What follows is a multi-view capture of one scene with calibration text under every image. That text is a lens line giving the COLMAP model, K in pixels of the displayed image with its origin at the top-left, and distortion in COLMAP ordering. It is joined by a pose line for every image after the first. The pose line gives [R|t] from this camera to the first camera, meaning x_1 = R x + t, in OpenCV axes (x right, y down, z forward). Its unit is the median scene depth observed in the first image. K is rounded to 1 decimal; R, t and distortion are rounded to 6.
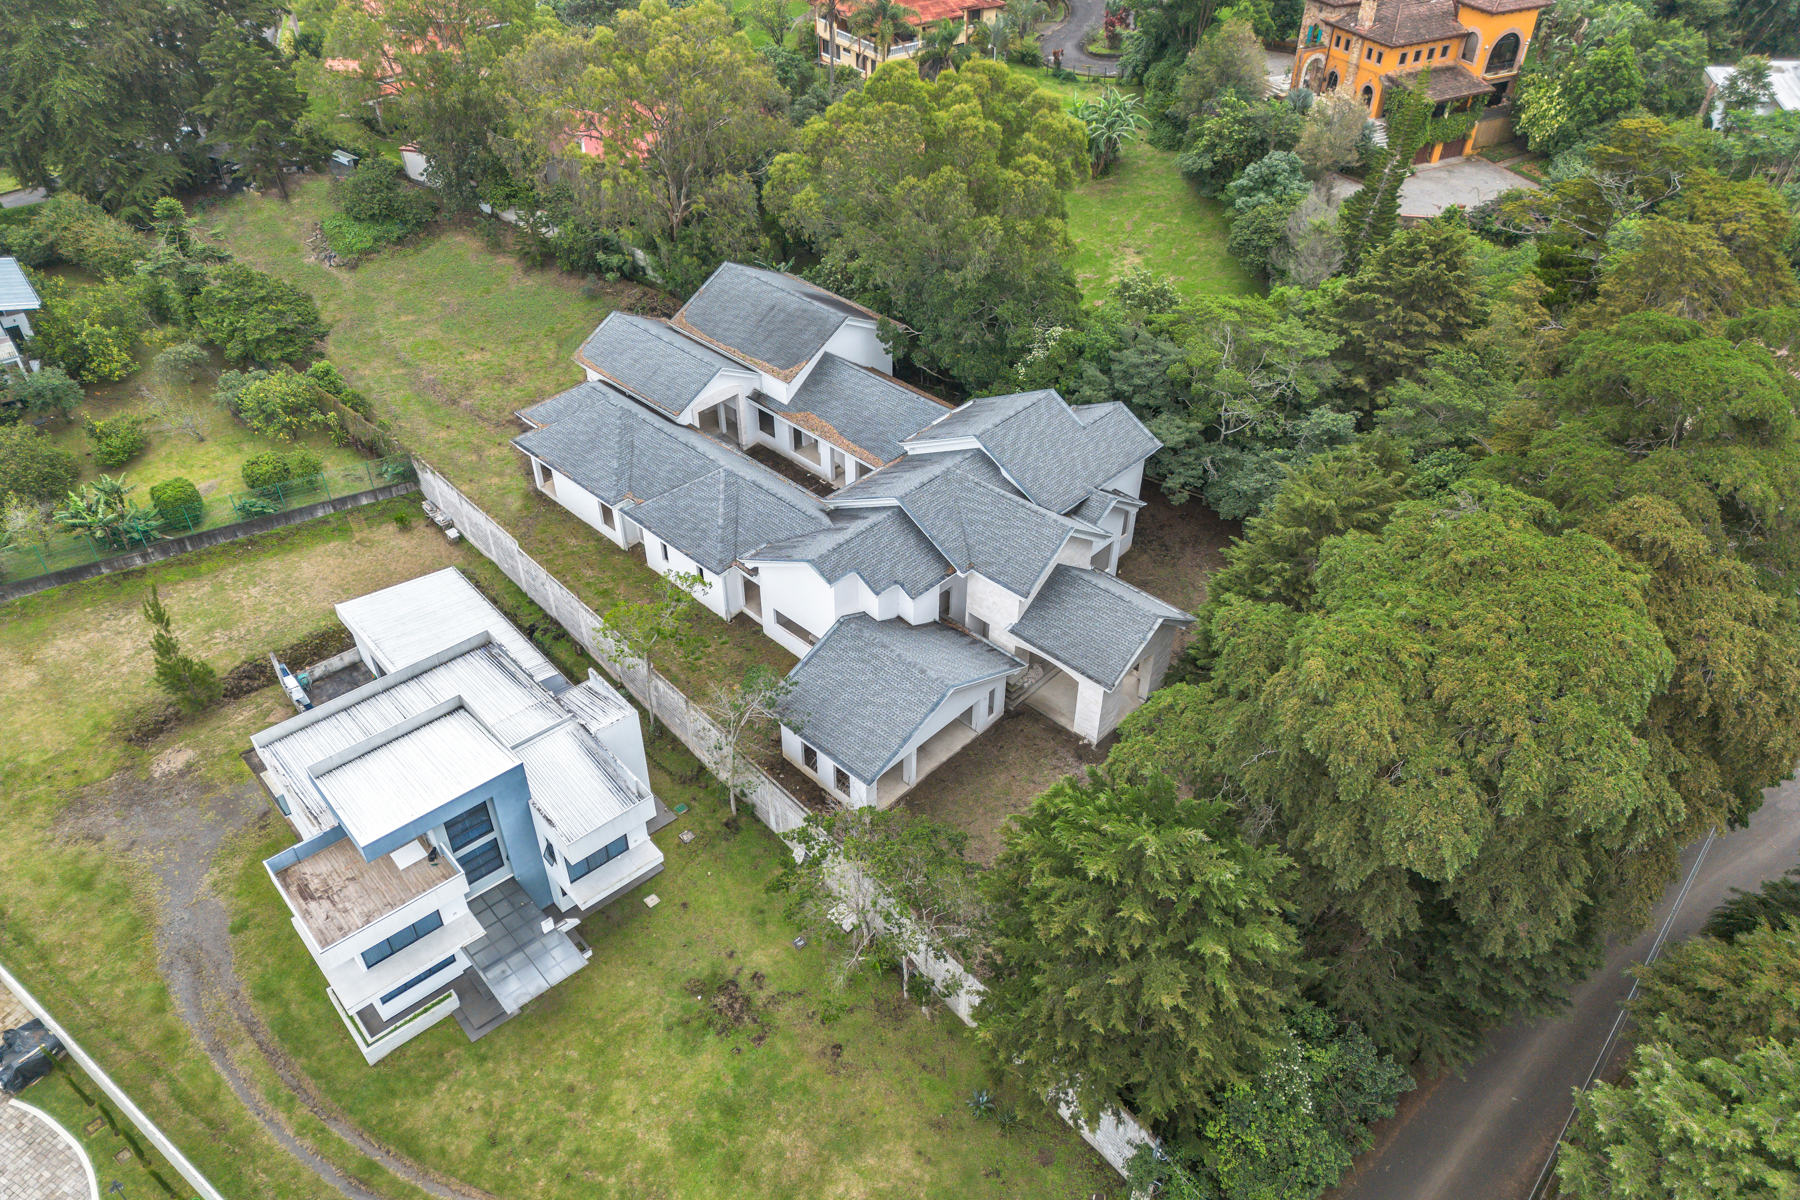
lens RADIAL K [[1242.4, 0, 900.0], [0, 1242.4, 600.0], [0, 0, 1]] dist [0.003871, 0.003283]
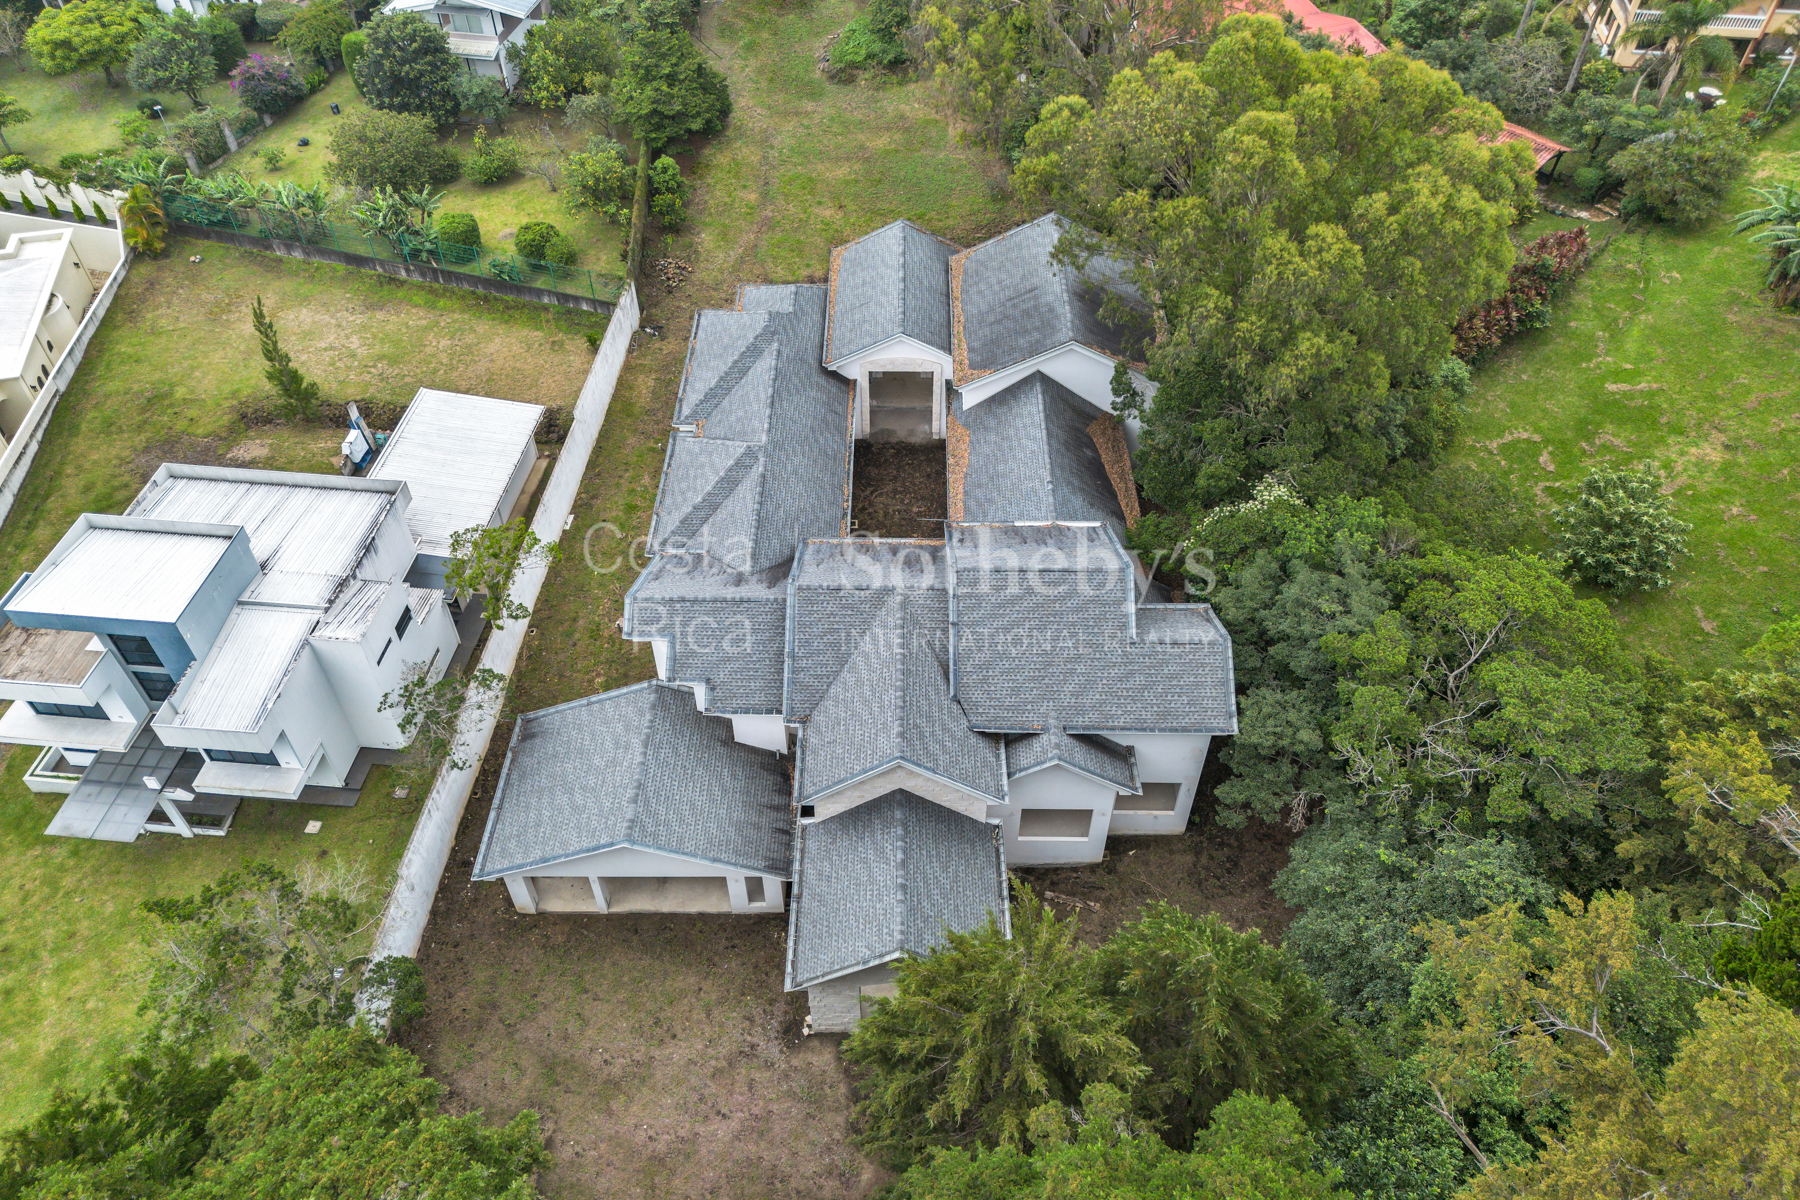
lens RADIAL K [[1242.4, 0, 900.0], [0, 1242.4, 600.0], [0, 0, 1]] dist [0.003871, 0.003283]
pose [[0.673643, 0.515871, -0.529228, 0.443742], [-0.451594, 0.854171, 0.257788, -0.299958], [0.585037, 0.065339, 0.808370, 0.466404]]
